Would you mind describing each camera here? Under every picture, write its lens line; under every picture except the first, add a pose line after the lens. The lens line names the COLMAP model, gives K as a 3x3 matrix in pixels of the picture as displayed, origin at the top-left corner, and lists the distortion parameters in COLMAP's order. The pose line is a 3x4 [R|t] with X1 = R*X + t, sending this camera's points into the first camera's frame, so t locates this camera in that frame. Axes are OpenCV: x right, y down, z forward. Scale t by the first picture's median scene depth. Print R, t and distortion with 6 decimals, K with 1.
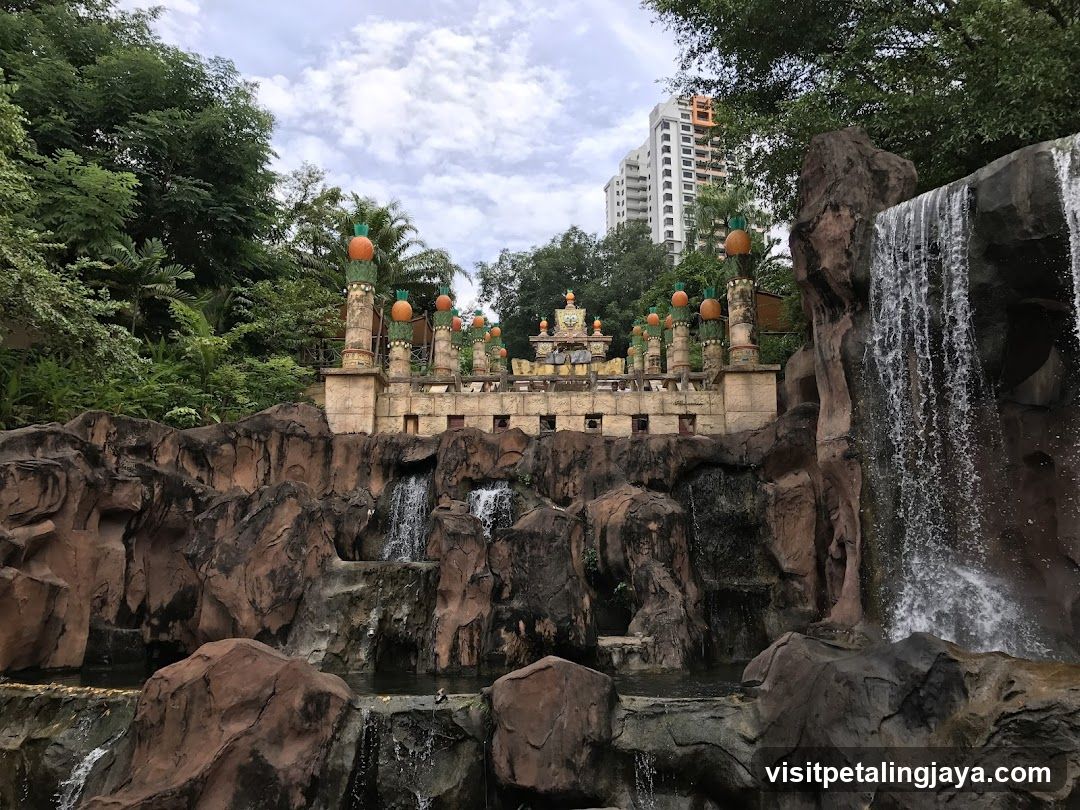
lens RADIAL K [[820.3, 0, 542.7], [0, 820.3, 419.1], [0, 0, 1]] dist [0.198109, -0.434859]
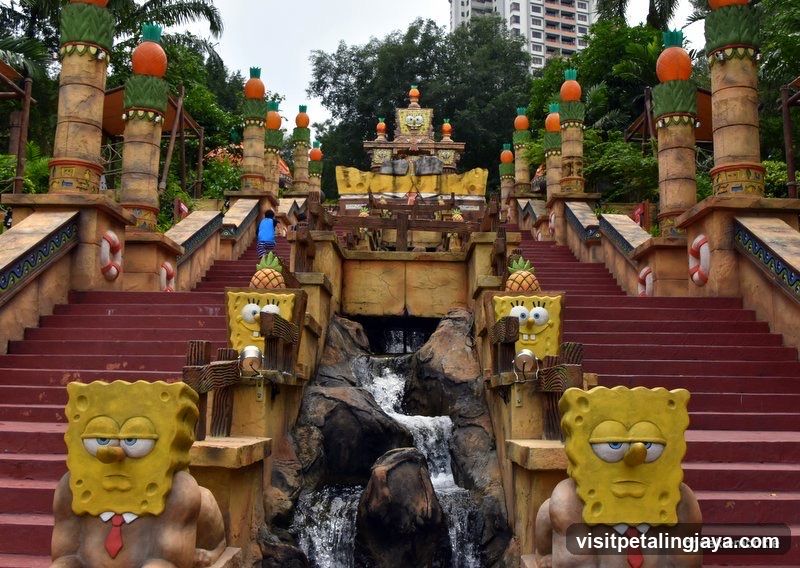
lens RADIAL K [[852.2, 0, 389.9], [0, 852.2, 284.2], [0, 0, 1]] dist [-0.019945, -0.030529]
pose [[0.999802, 0.016273, 0.011449, 0.002756], [-0.016897, 0.998247, 0.056727, -0.007915], [-0.010506, -0.056909, 0.998324, 0.154136]]
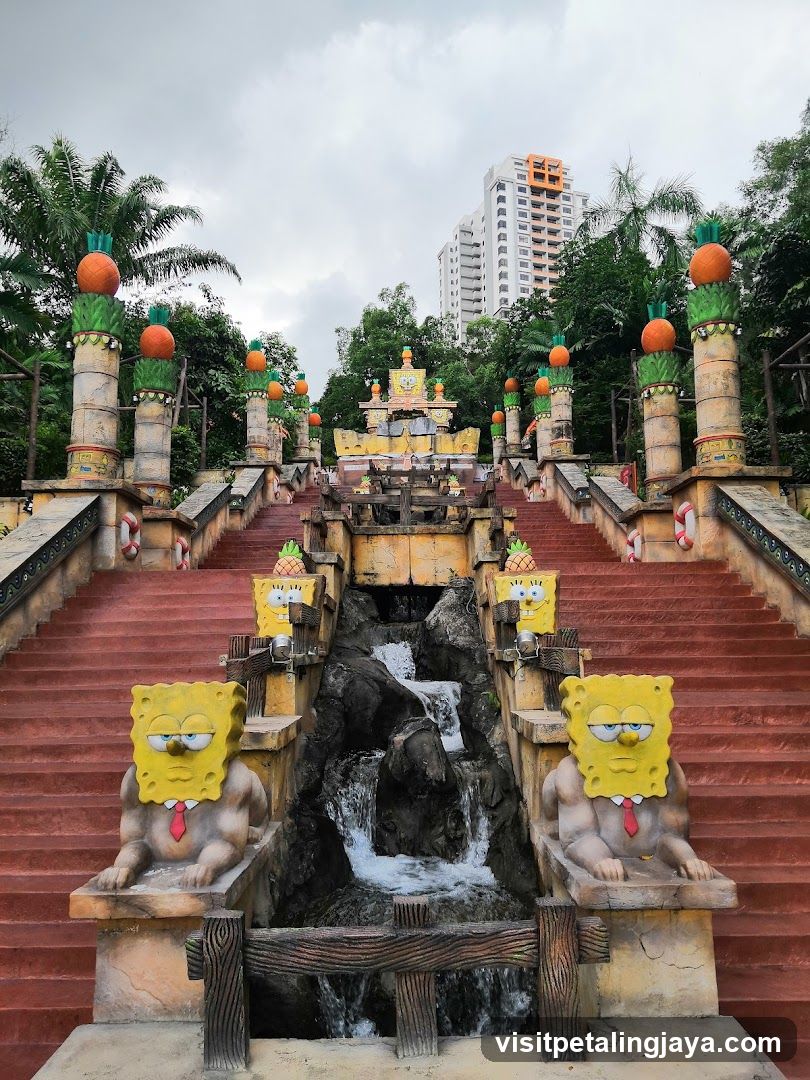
lens RADIAL K [[820.3, 0, 405.0], [0, 820.3, 540.0], [0, 0, 1]] dist [0.198109, -0.434859]
pose [[0.999419, -0.008348, 0.033030, 0.001760], [0.006371, 0.998207, 0.059510, -0.010227], [-0.033468, -0.059265, 0.997681, 0.150589]]
